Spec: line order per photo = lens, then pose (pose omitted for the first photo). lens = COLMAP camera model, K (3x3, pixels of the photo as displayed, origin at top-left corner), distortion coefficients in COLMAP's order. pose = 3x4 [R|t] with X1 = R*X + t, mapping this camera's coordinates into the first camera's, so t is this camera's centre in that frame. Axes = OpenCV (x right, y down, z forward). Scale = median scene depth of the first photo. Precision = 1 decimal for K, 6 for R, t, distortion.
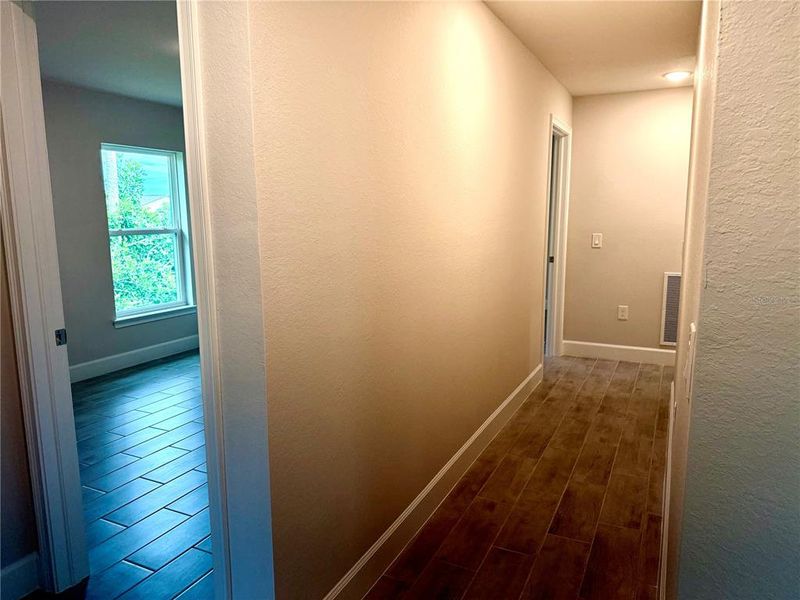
lens RADIAL K [[570.2, 0, 400.0], [0, 570.2, 300.0], [0, 0, 1]] dist [0.051699, -0.056271]
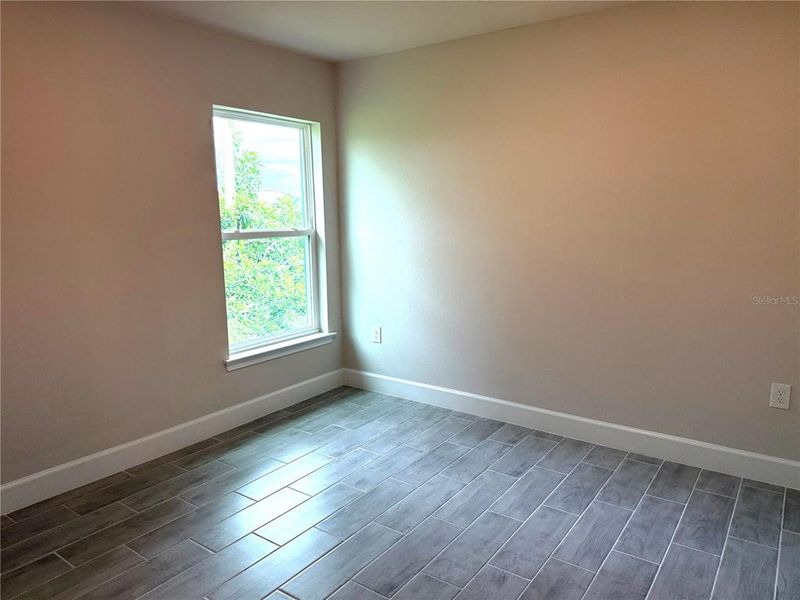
lens RADIAL K [[564.3, 0, 400.0], [0, 564.3, 300.0], [0, 0, 1]] dist [0.234583, -0.344472]
pose [[0.984736, 0.021929, -0.172667, -0.078366], [-0.019999, 0.999717, 0.012911, -0.024304], [0.172902, -0.009260, 0.984896, 0.161082]]
